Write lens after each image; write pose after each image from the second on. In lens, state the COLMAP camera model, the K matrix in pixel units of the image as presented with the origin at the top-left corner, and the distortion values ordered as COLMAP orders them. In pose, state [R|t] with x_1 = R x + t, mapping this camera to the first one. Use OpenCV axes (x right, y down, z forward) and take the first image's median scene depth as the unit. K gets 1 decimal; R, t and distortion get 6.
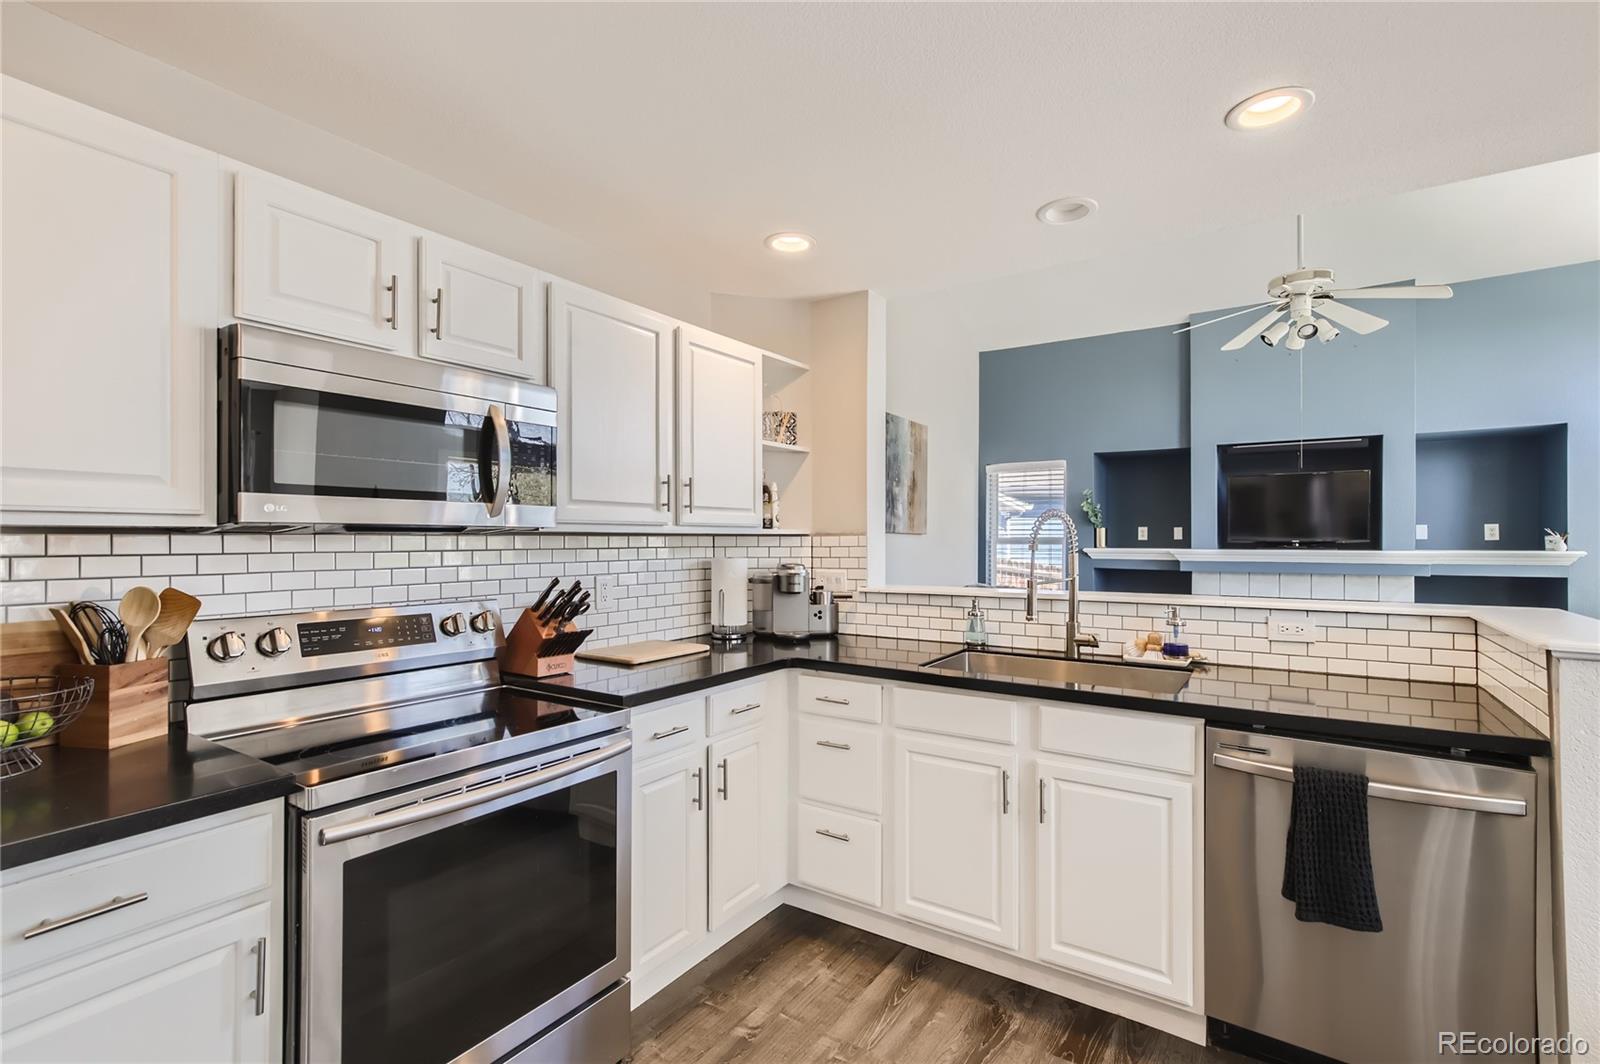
lens RADIAL K [[746.6, 0, 799.4], [0, 746.6, 533.8], [0, 0, 1]] dist [0.004120, 0.002399]
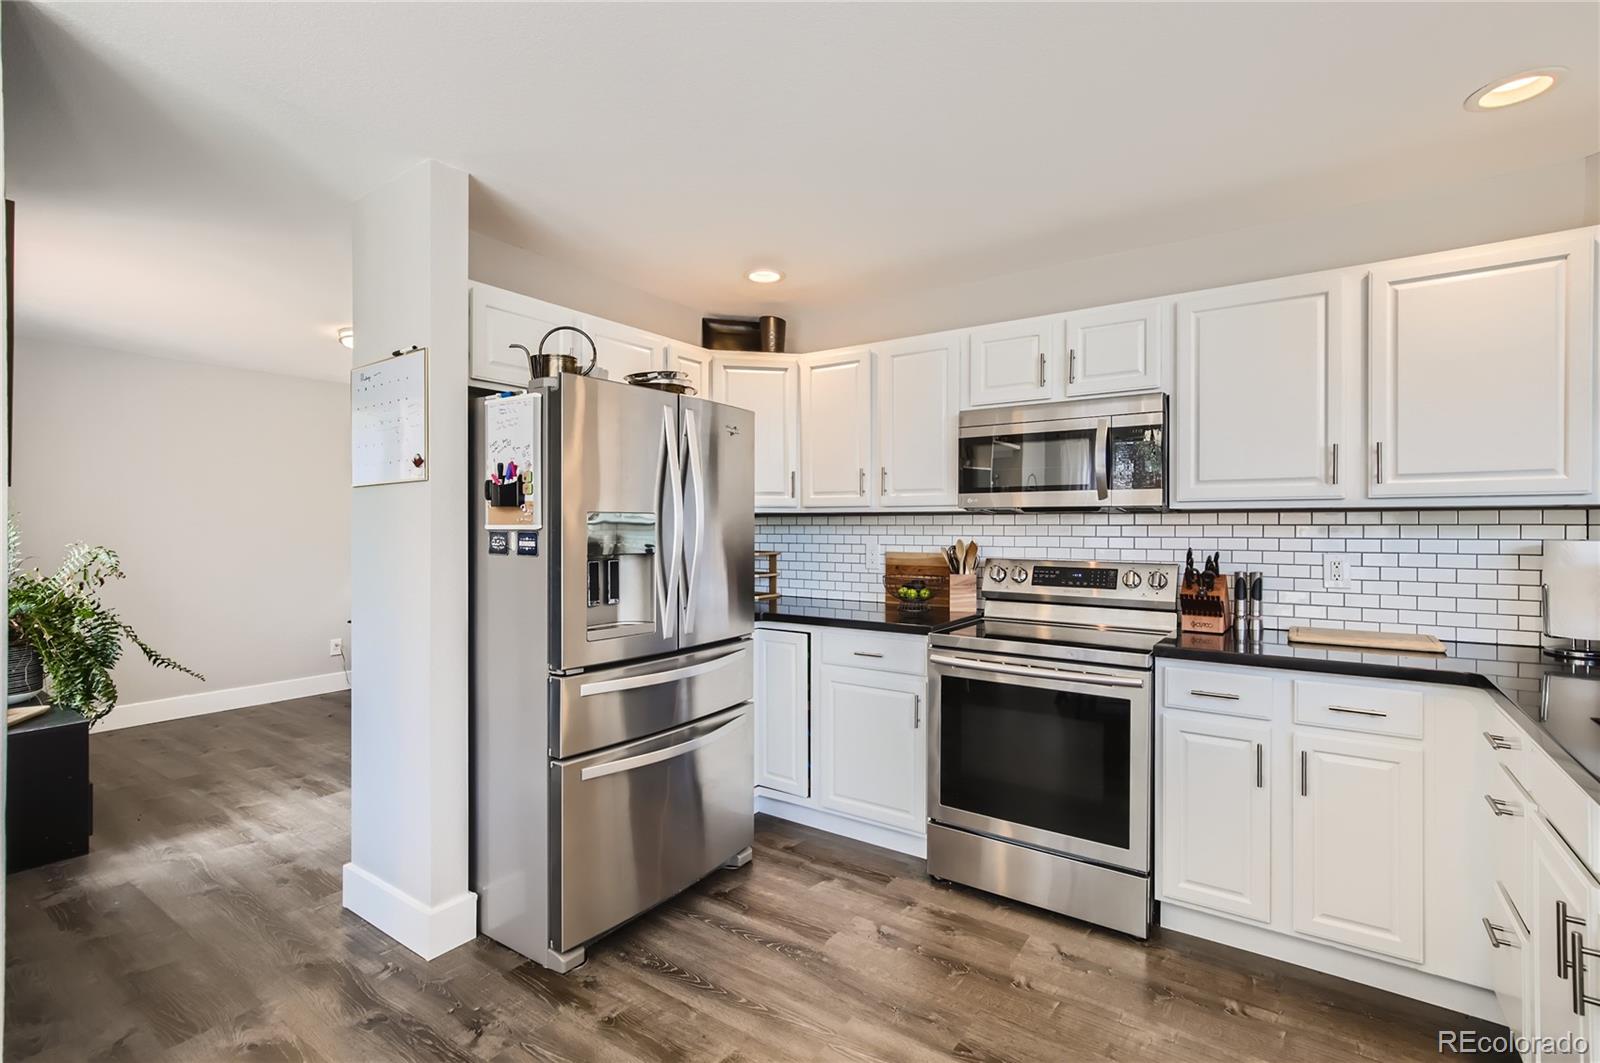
lens RADIAL K [[746.6, 0, 798.3], [0, 746.6, 525.7], [0, 0, 1]] dist [0.004120, 0.002399]
pose [[-0.039996, 0.010271, -0.999147, 0.944780], [0.015211, 0.999838, 0.009669, 0.001384], [0.999084, -0.014811, -0.040146, 0.463912]]
